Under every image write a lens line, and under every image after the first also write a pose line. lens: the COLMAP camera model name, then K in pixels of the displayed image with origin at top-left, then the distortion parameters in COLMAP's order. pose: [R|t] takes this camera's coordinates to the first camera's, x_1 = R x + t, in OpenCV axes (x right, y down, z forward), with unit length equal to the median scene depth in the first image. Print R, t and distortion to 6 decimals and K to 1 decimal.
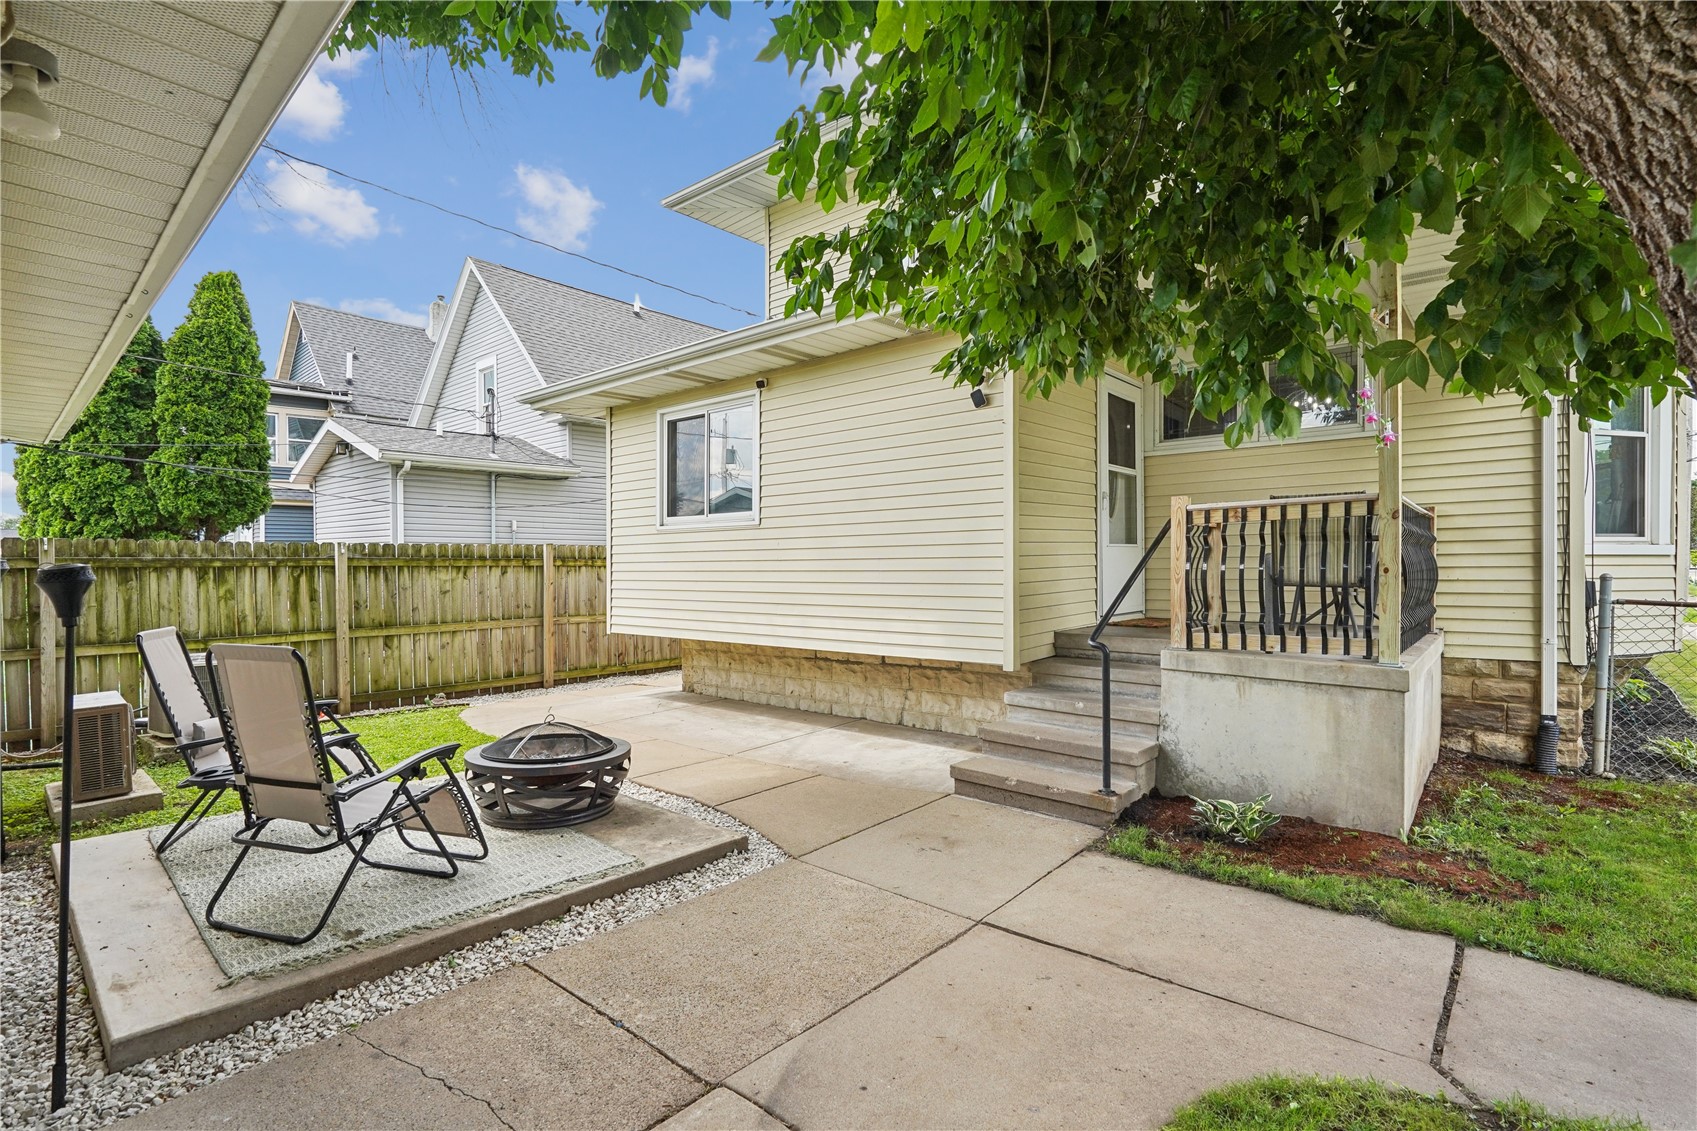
lens RADIAL K [[799.9, 0, 850.9], [0, 799.9, 572.3], [0, 0, 1]] dist [-0.005046, 0.000096]
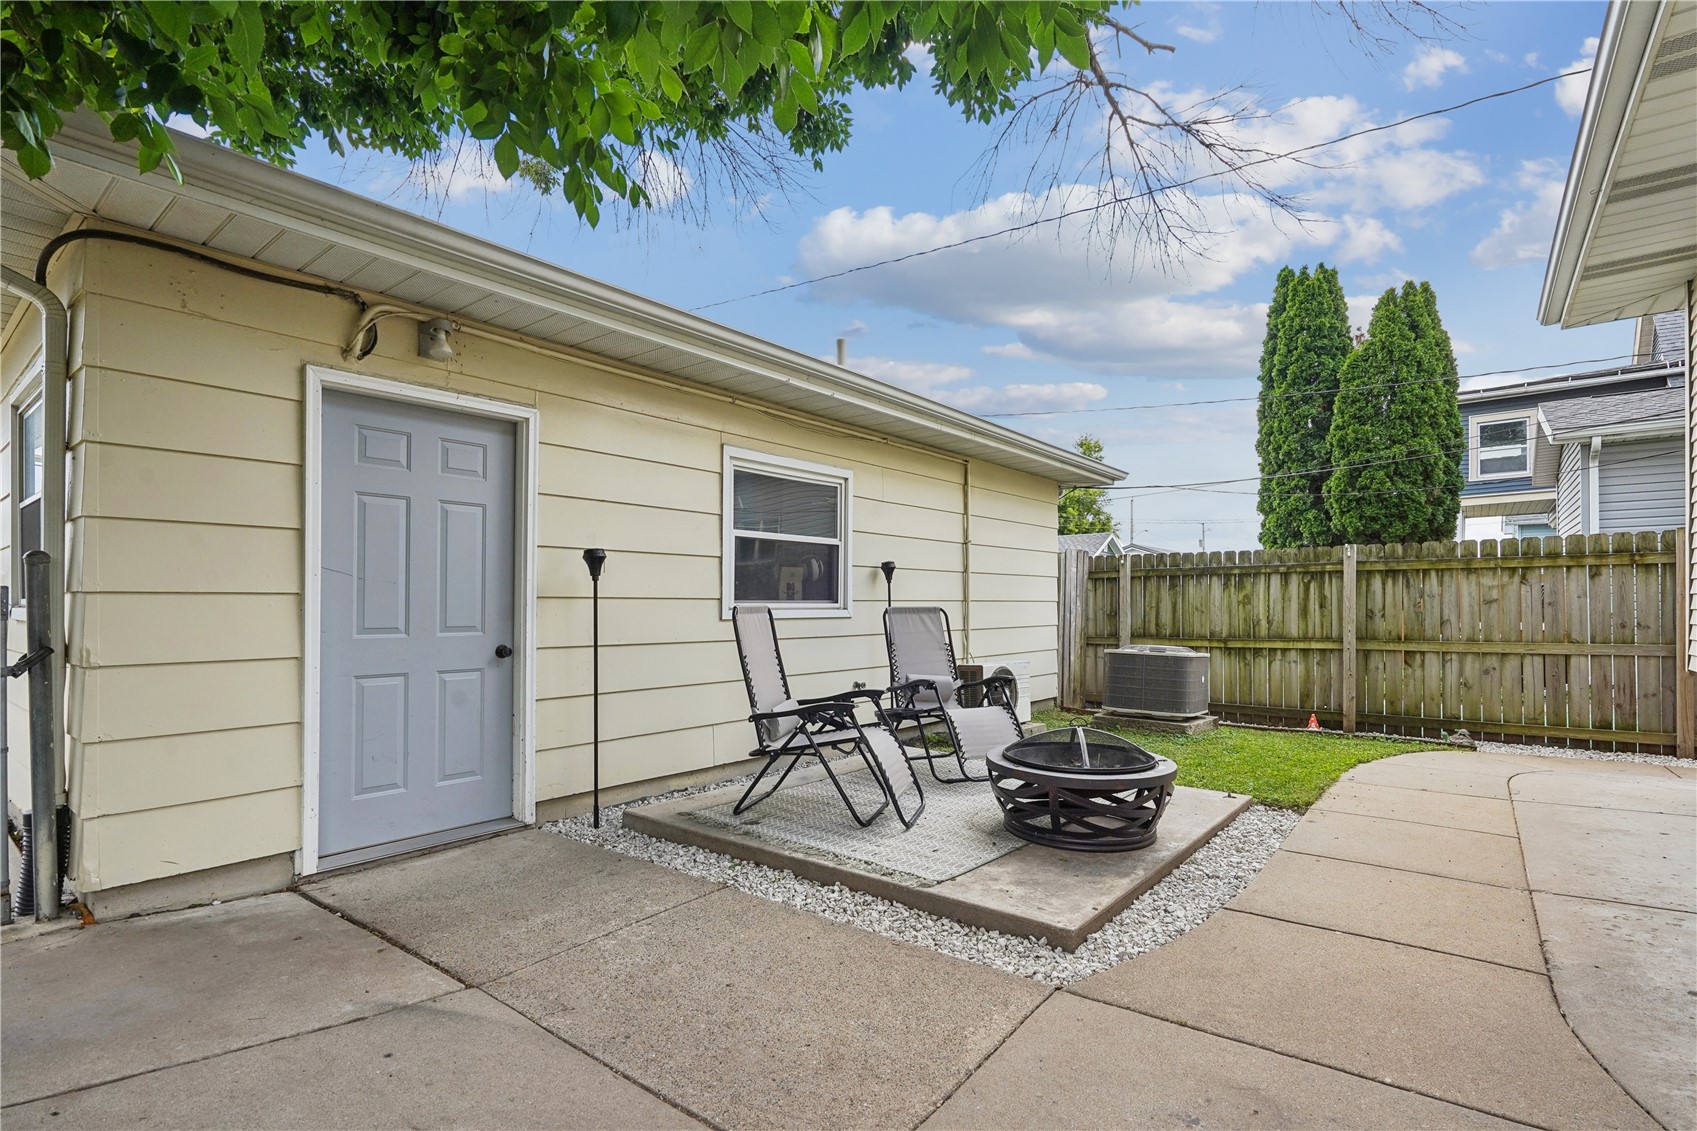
lens RADIAL K [[799.9, 0, 847.3], [0, 799.9, 598.5], [0, 0, 1]] dist [-0.005046, 0.000096]
pose [[0.062066, -0.000337, -0.998072, 0.245222], [-0.003984, 0.999992, -0.000585, 0.027297], [0.998064, 0.004013, 0.062064, 0.368586]]
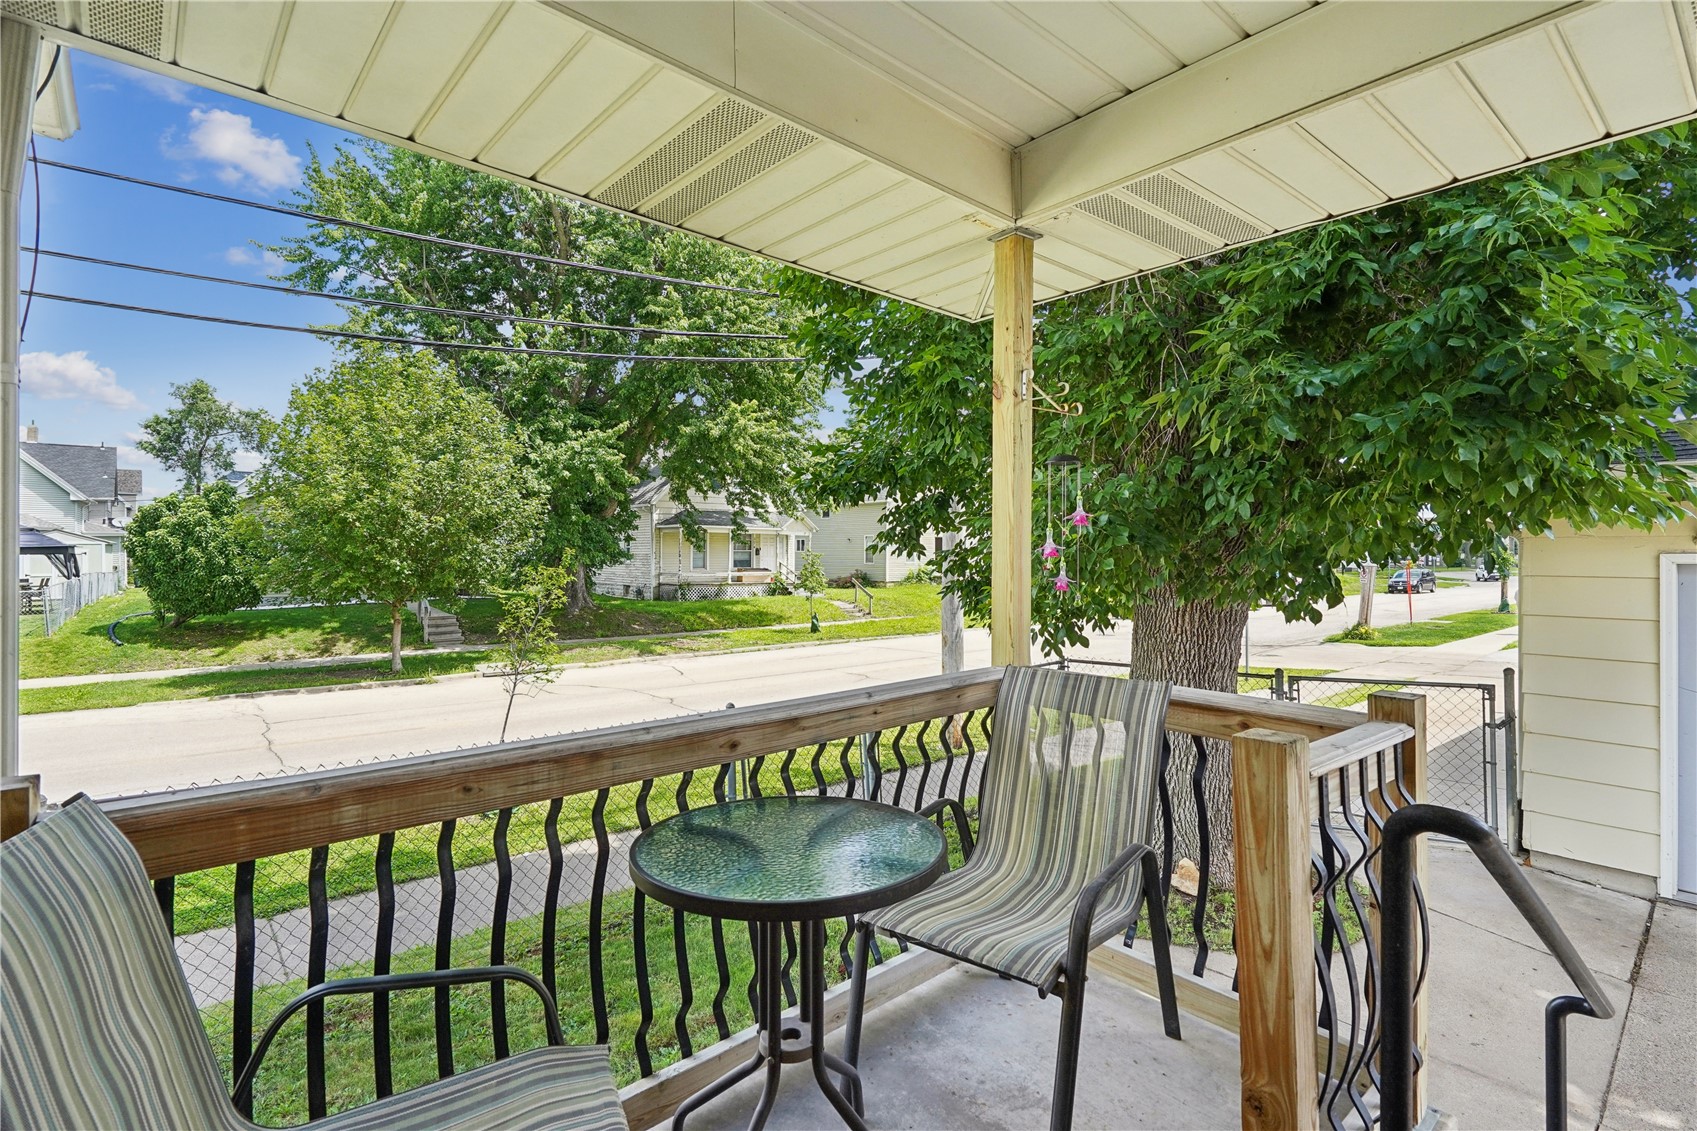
lens RADIAL K [[799.9, 0, 849.4], [0, 799.9, 562.9], [0, 0, 1]] dist [-0.005046, 0.000096]
pose [[-0.988394, 0.005597, 0.151811, 0.326130], [0.007251, 0.999920, 0.010343, -0.080656], [-0.151741, 0.011324, -0.988355, 0.756957]]
